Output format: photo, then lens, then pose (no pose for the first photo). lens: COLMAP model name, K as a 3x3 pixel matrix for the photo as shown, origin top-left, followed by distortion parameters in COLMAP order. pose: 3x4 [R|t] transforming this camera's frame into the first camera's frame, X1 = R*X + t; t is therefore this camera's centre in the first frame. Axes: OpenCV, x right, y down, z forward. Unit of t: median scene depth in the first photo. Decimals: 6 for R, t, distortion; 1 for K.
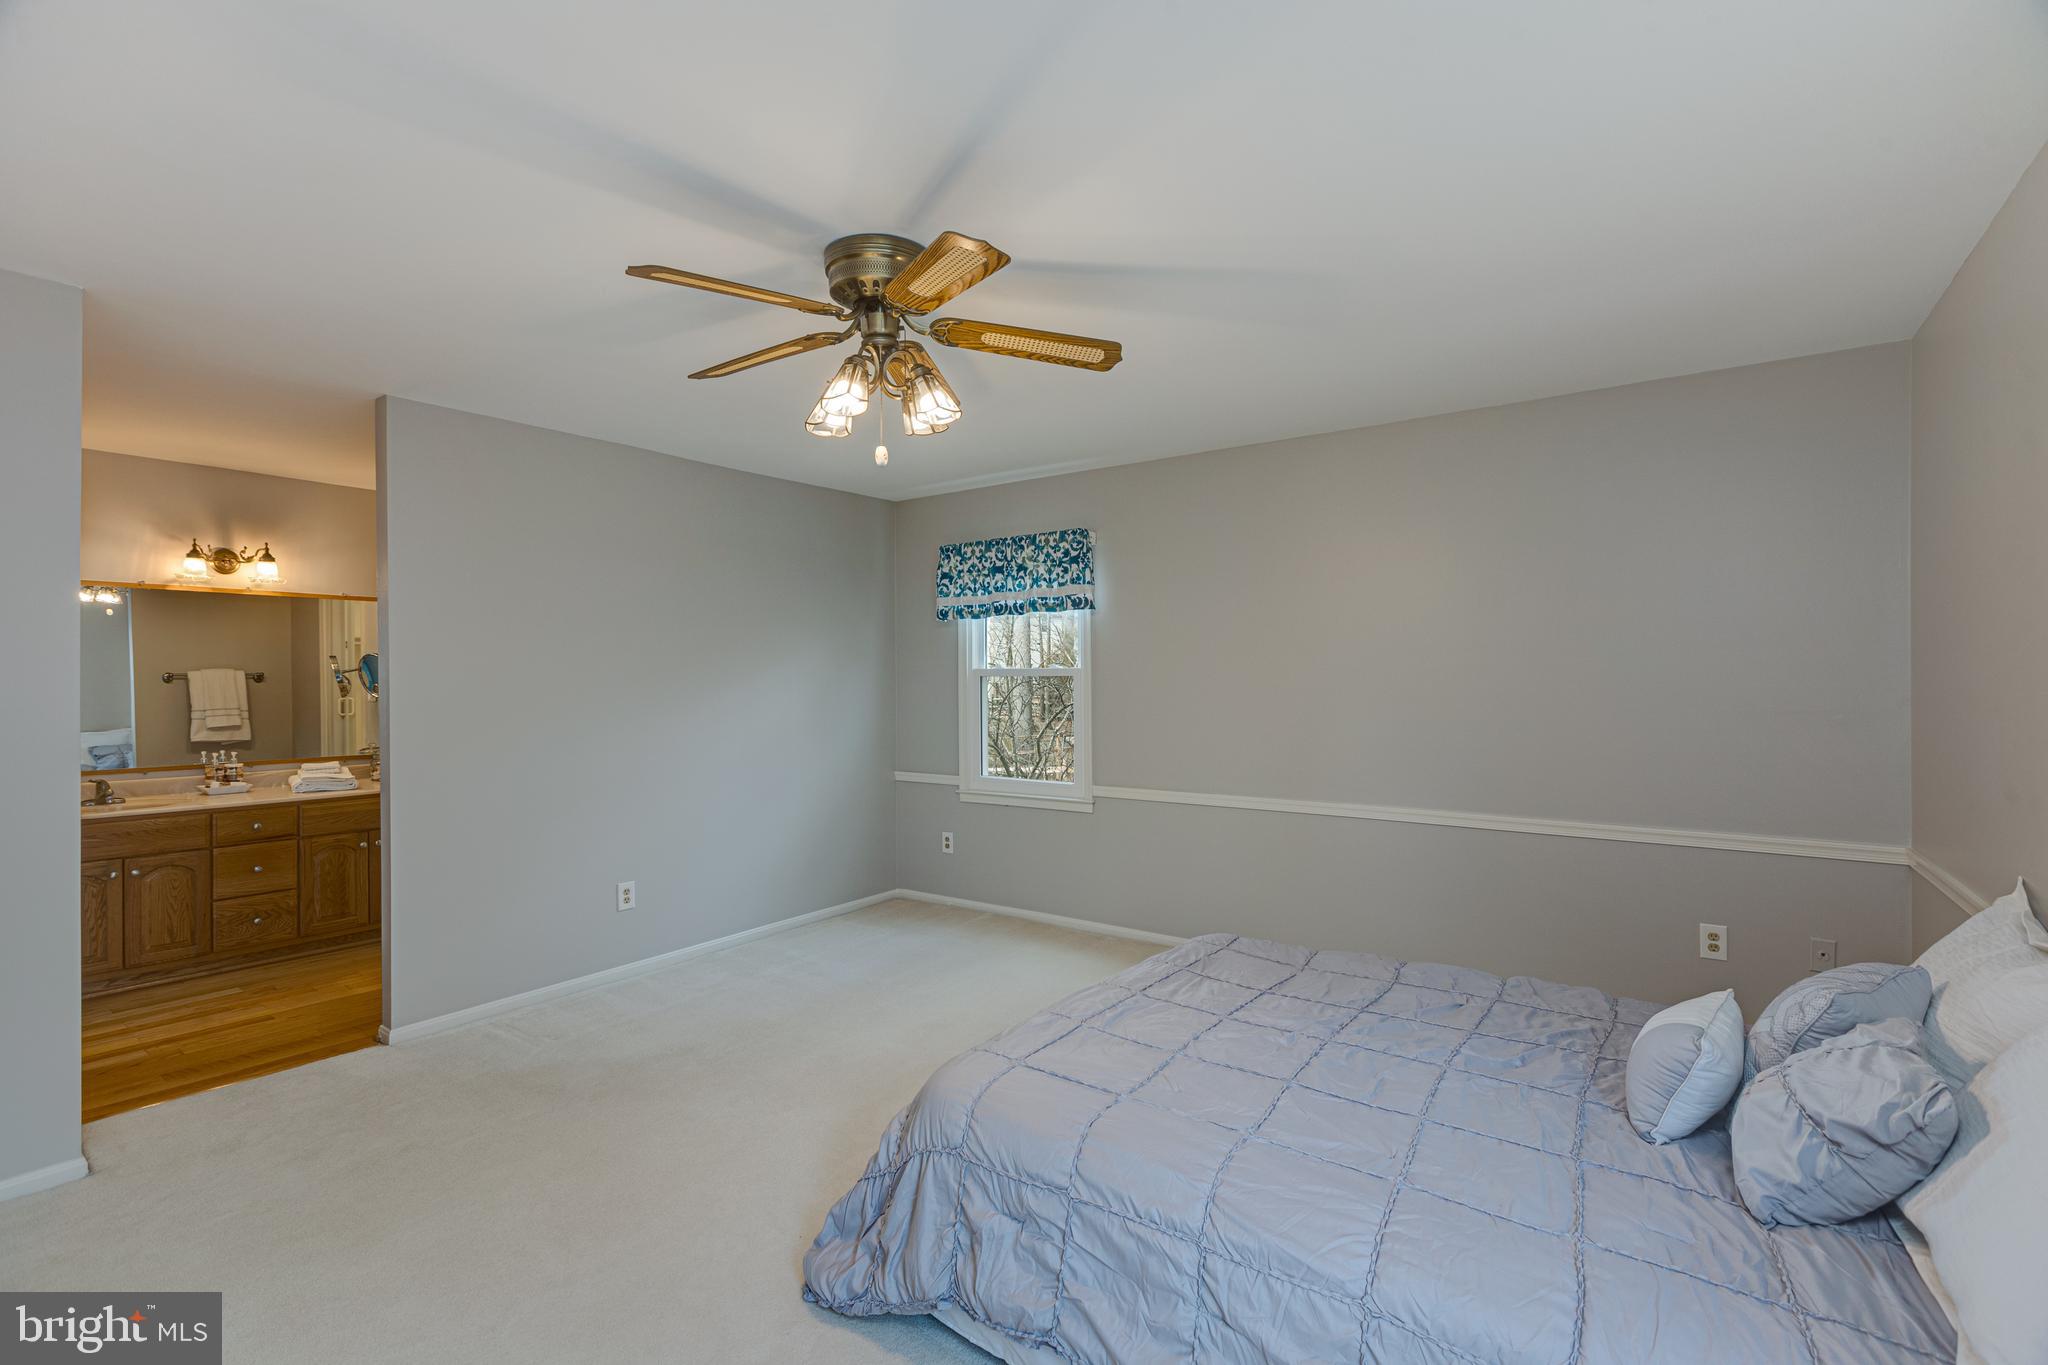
lens RADIAL K [[910.6, 0, 1024.0], [0, 910.6, 682.5], [0, 0, 1]] dist [-0.001463, -0.000281]
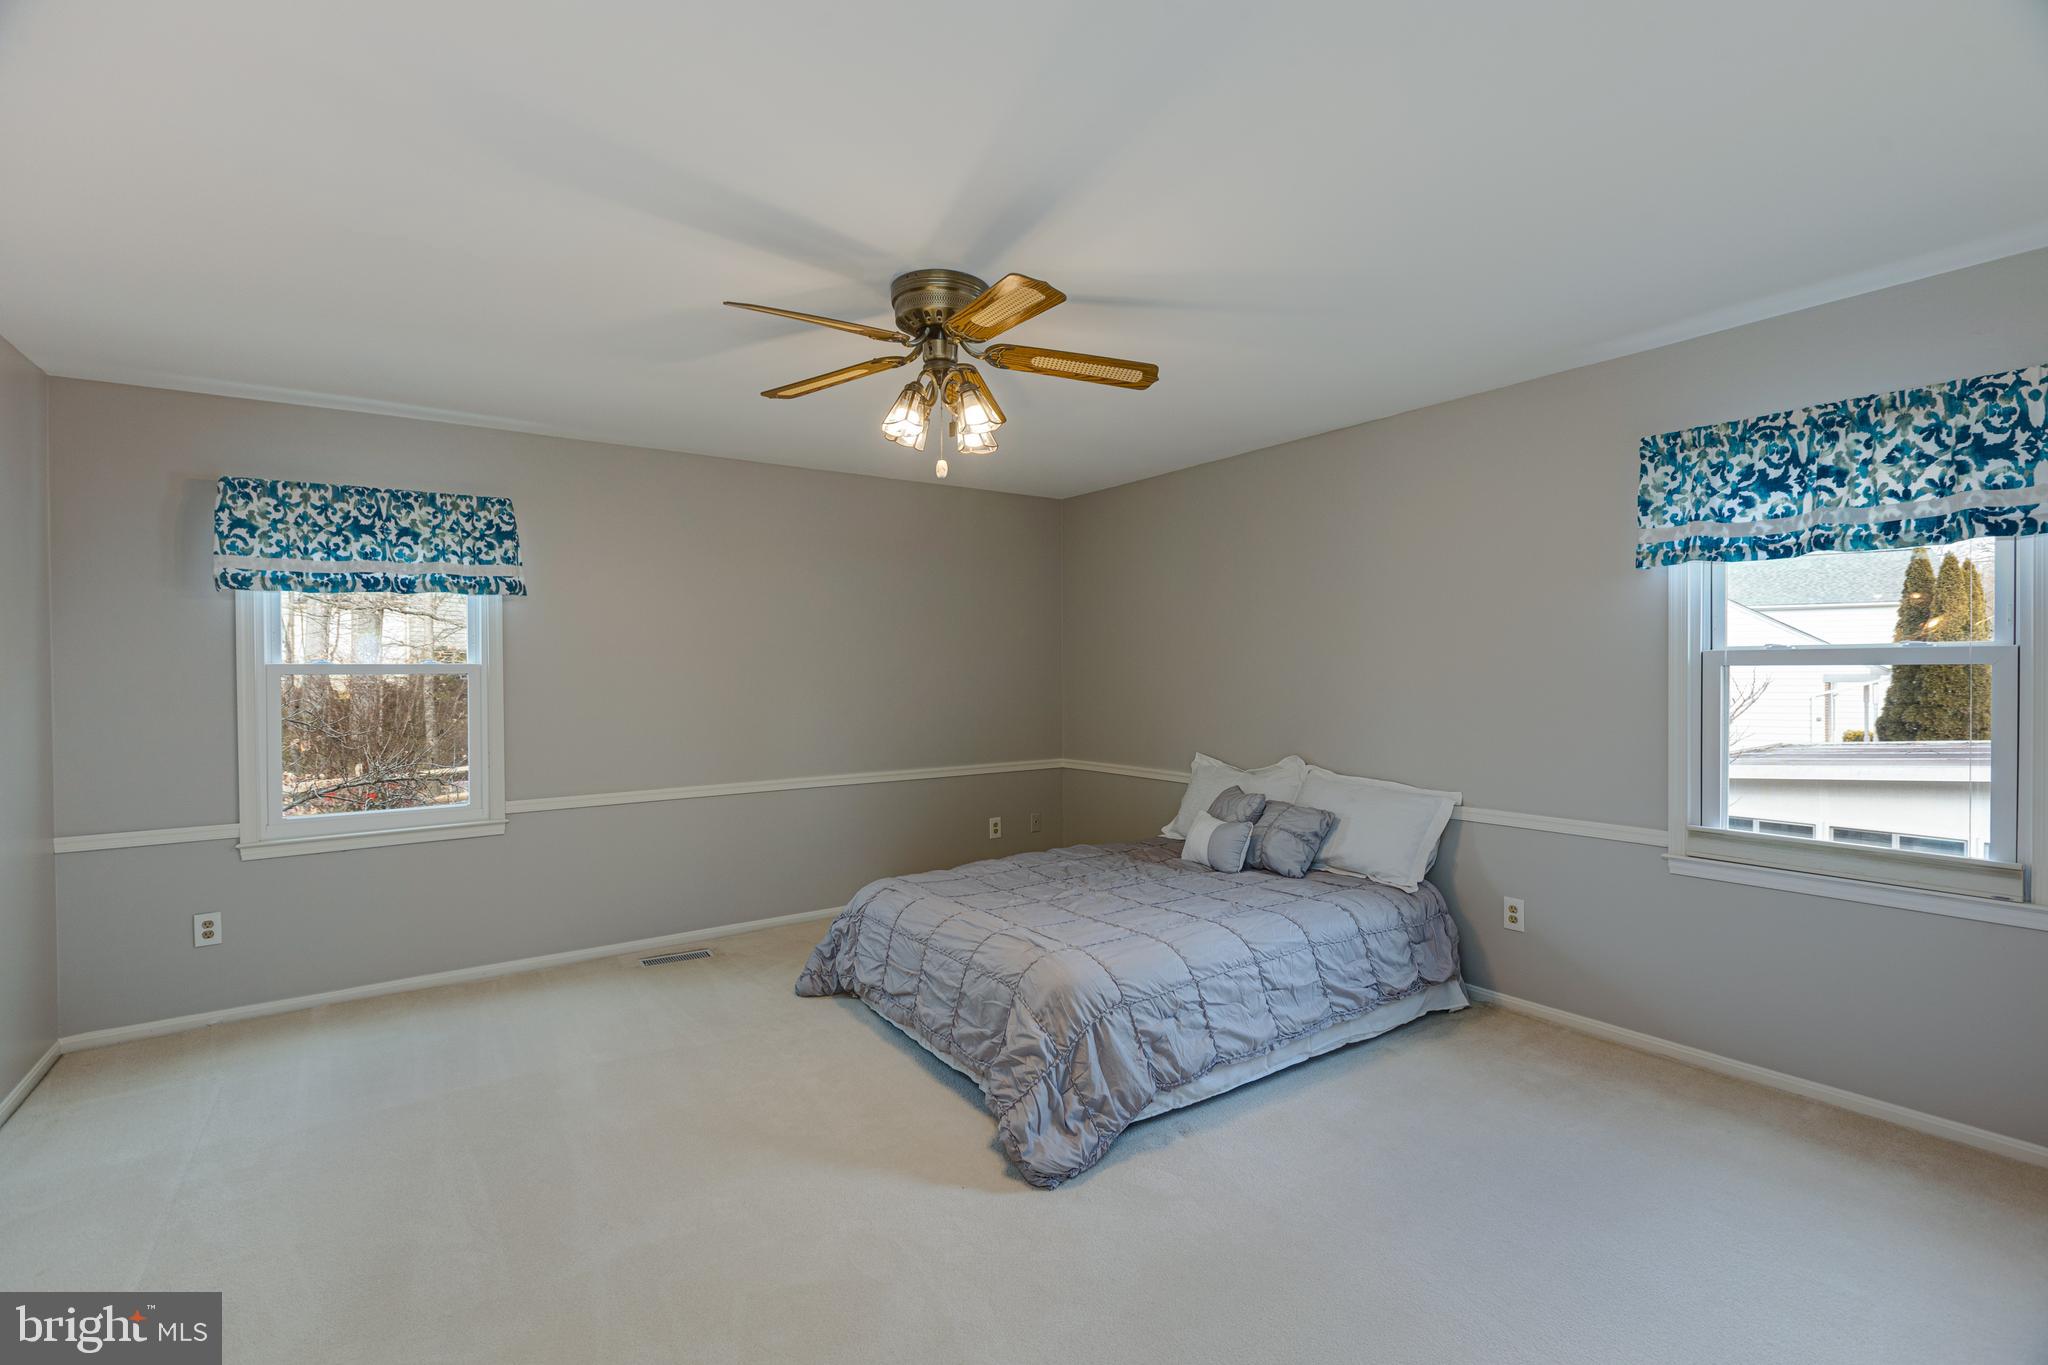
lens RADIAL K [[910.6, 0, 1024.0], [0, 910.6, 682.5], [0, 0, 1]] dist [-0.001463, -0.000281]
pose [[0.337240, -0.009601, 0.941370, -0.560323], [0.012675, 0.999904, 0.005658, 0.003127], [-0.941333, 0.010024, 0.337330, 0.254839]]
